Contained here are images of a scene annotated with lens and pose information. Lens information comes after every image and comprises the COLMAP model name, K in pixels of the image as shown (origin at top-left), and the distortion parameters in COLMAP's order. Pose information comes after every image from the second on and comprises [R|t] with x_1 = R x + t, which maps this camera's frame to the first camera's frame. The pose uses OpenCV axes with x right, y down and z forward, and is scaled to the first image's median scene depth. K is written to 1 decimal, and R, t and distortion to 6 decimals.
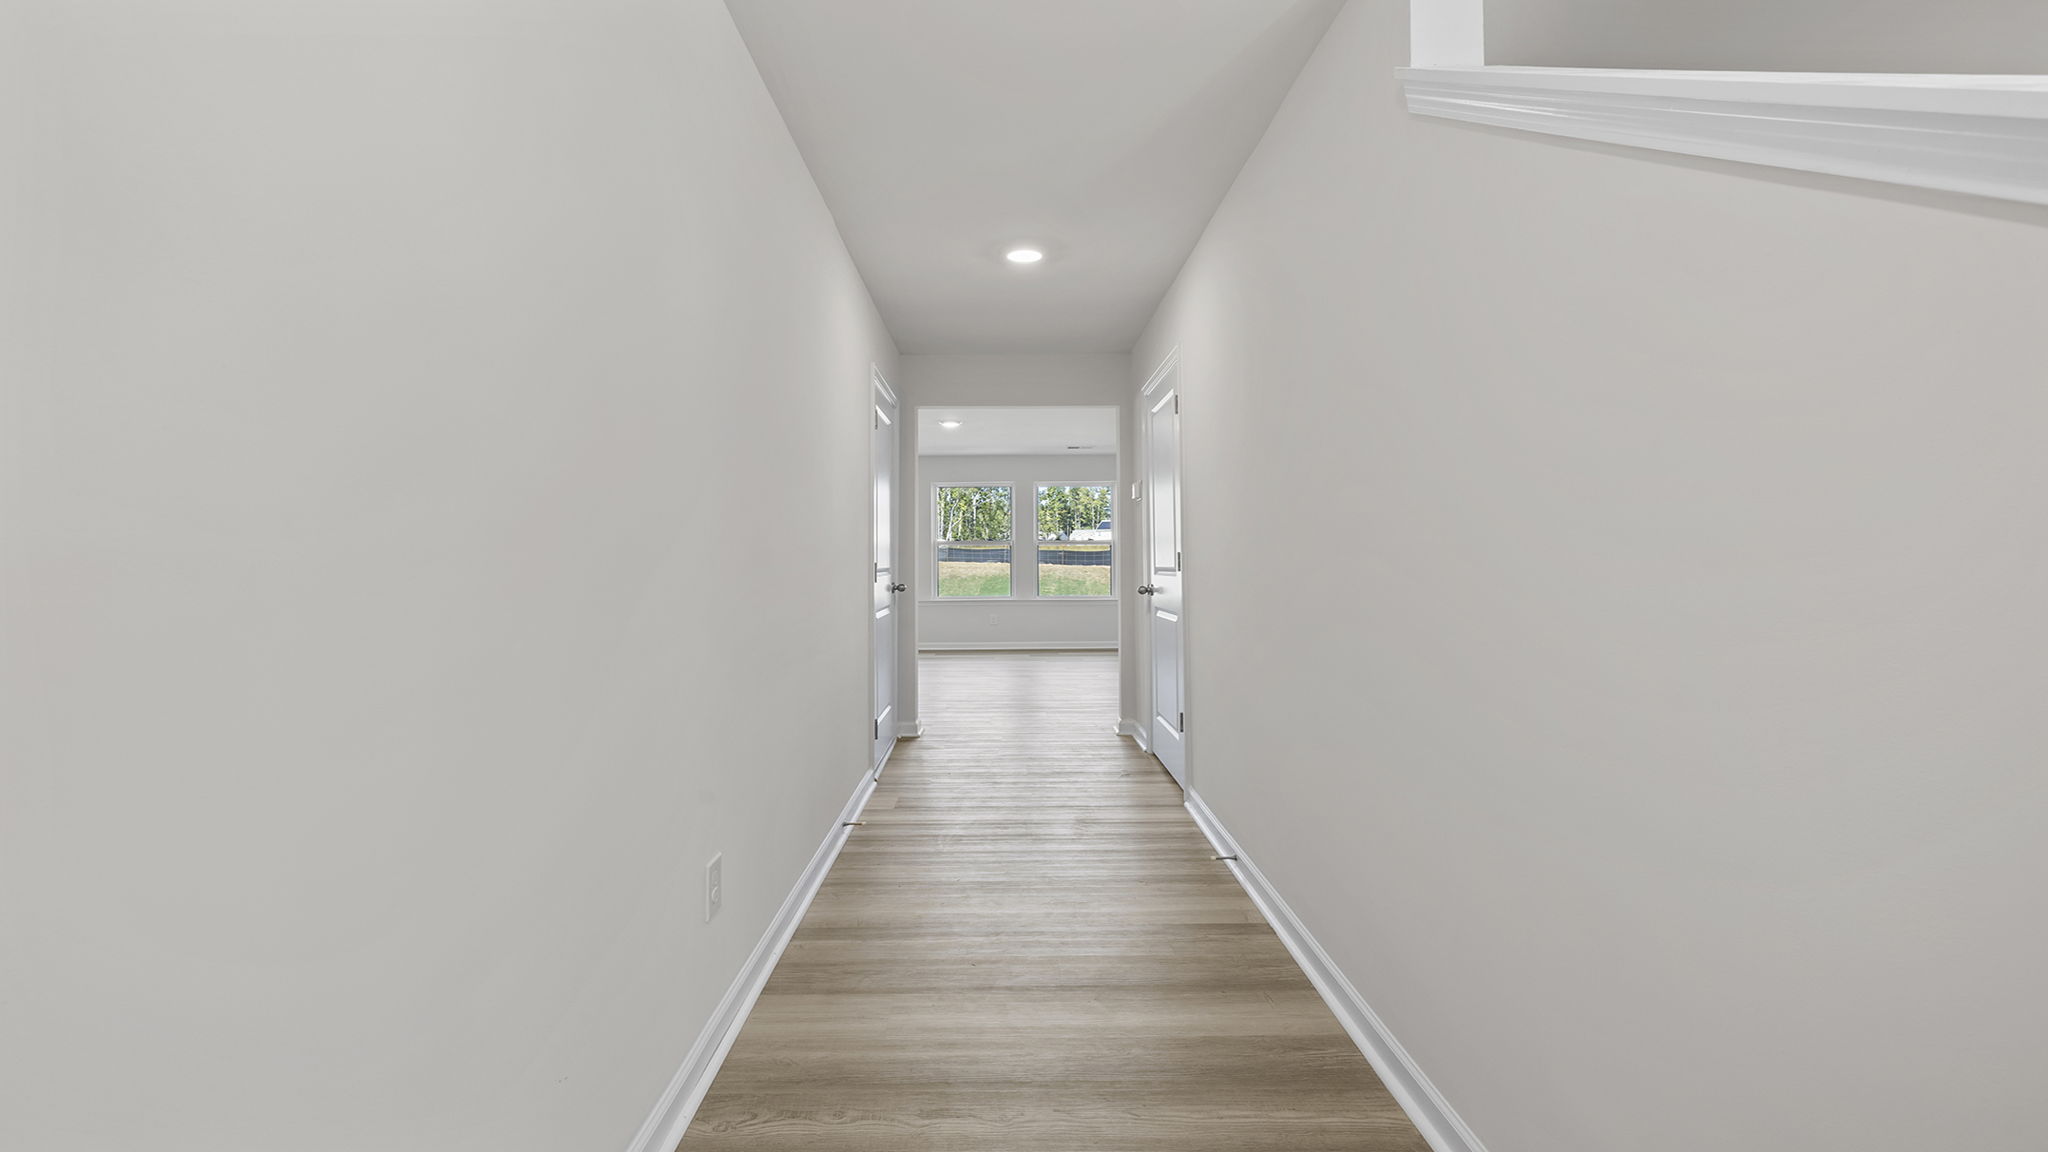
lens RADIAL K [[864.5, 0, 1024.0], [0, 864.5, 576.0], [0, 0, 1]] dist [-0.000274, -0.000008]
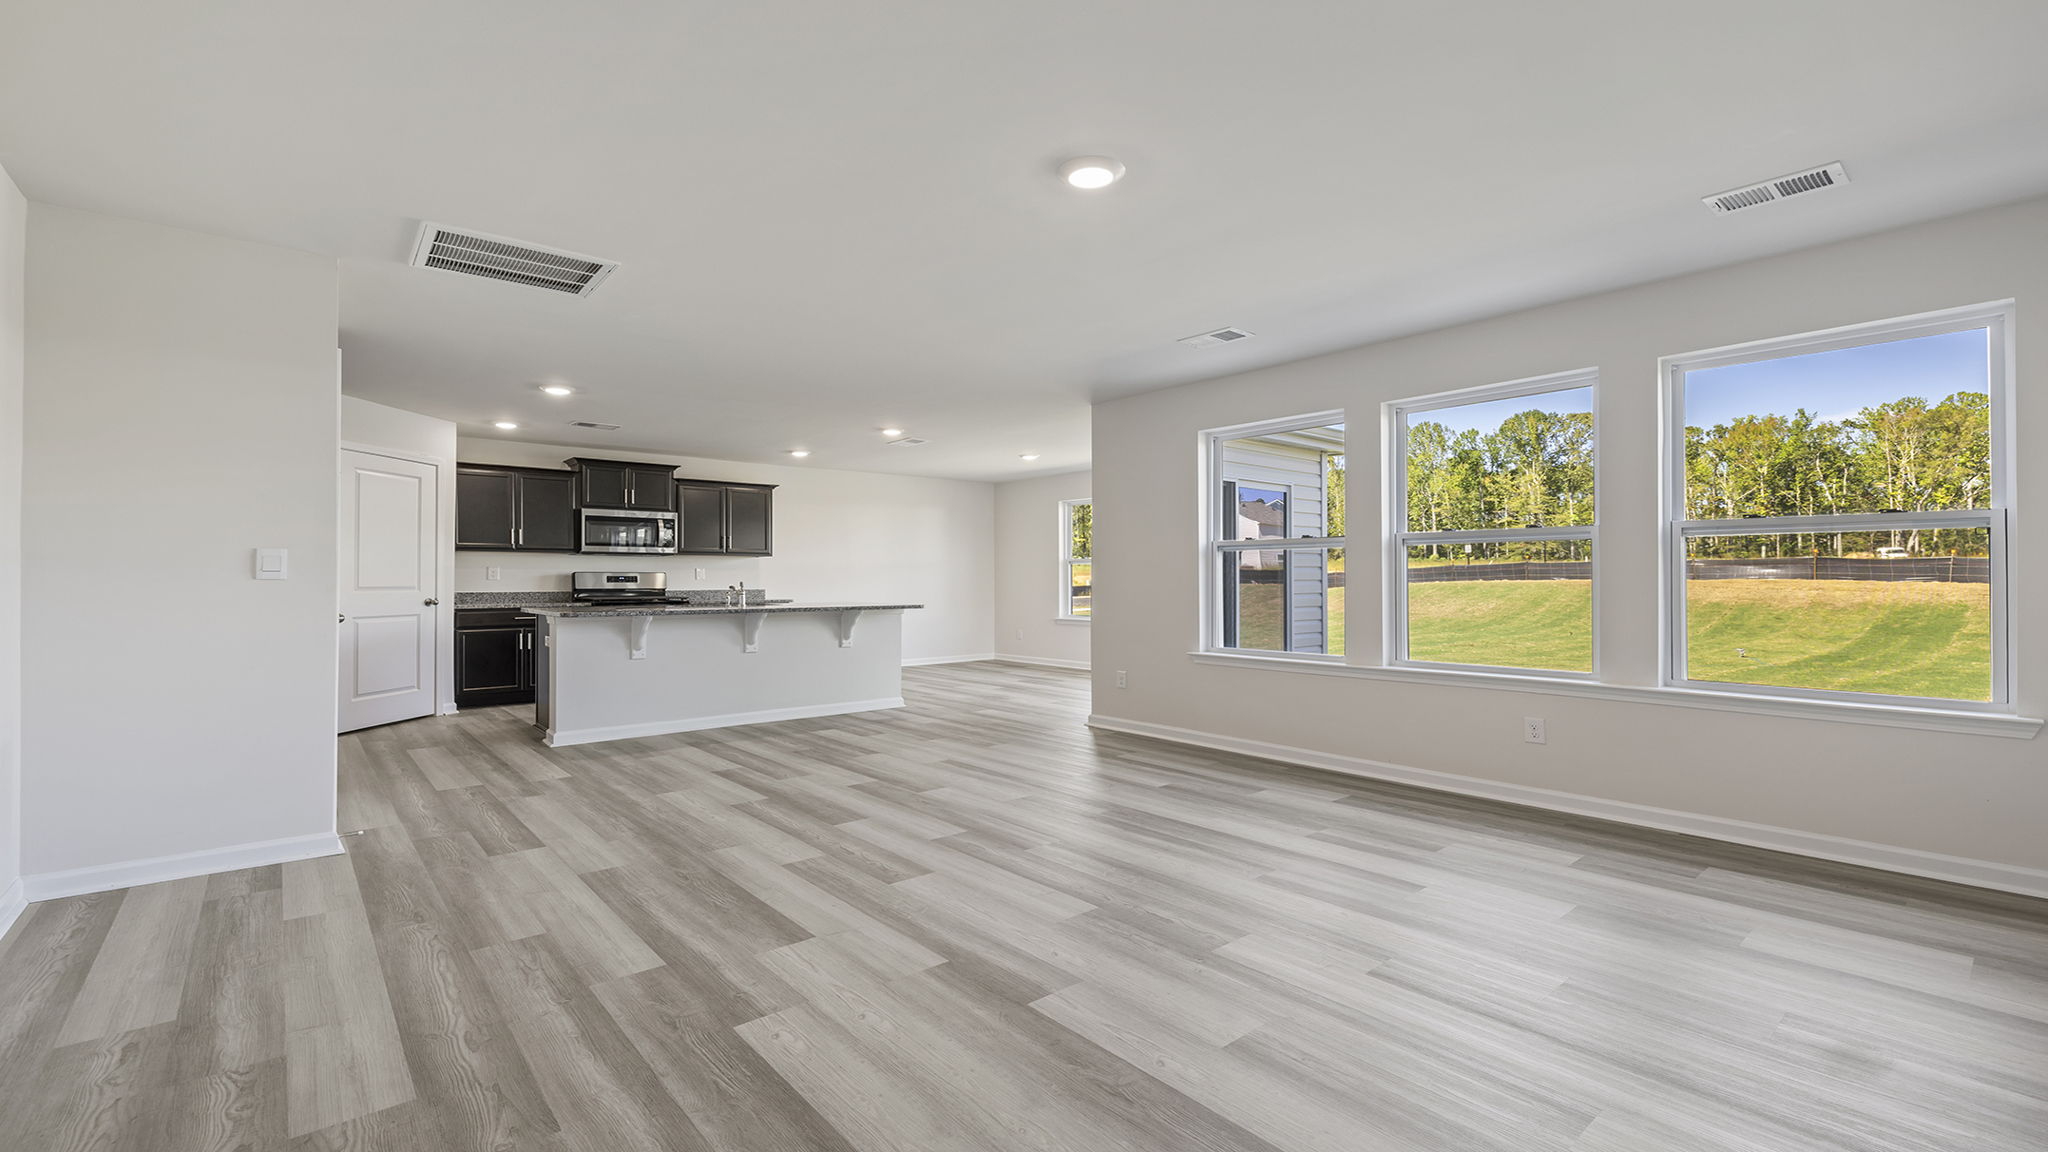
lens RADIAL K [[864.5, 0, 1024.0], [0, 864.5, 576.0], [0, 0, 1]] dist [-0.000274, -0.000008]
pose [[0.628296, -0.001344, -0.777973, 0.037608], [-0.014601, 0.999802, -0.013519, -0.002619], [0.777838, 0.019852, 0.628152, 0.214115]]
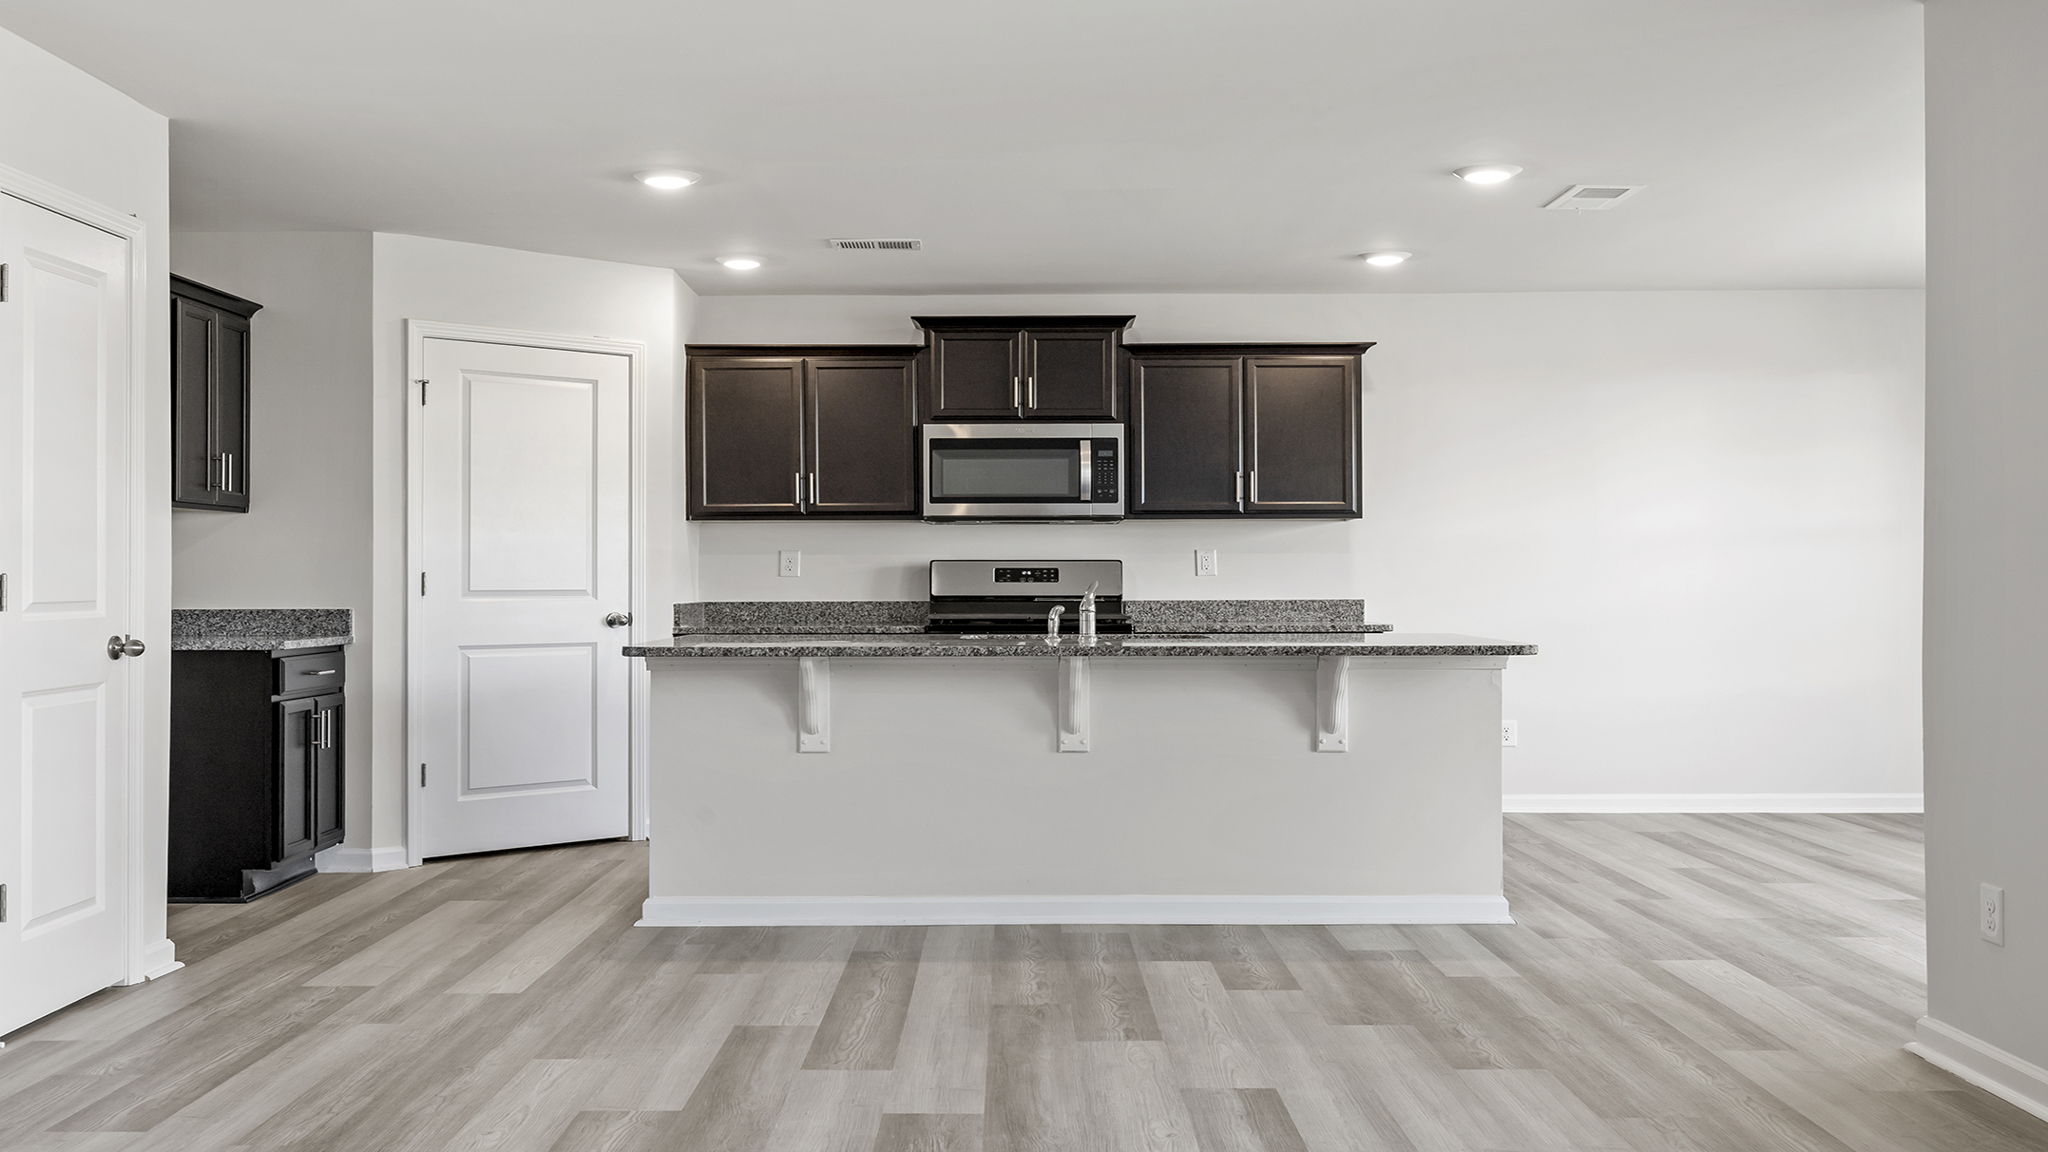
lens RADIAL K [[2014.8, 0, 1024.0], [0, 2014.8, 576.0], [0, 0, 1]] dist [0.004462, 0.007756]
pose [[-0.031736, 0.002519, -0.999493, 0.037459], [-0.015505, 0.999875, 0.003012, -0.002744], [0.999376, 0.015593, -0.031693, 0.220634]]
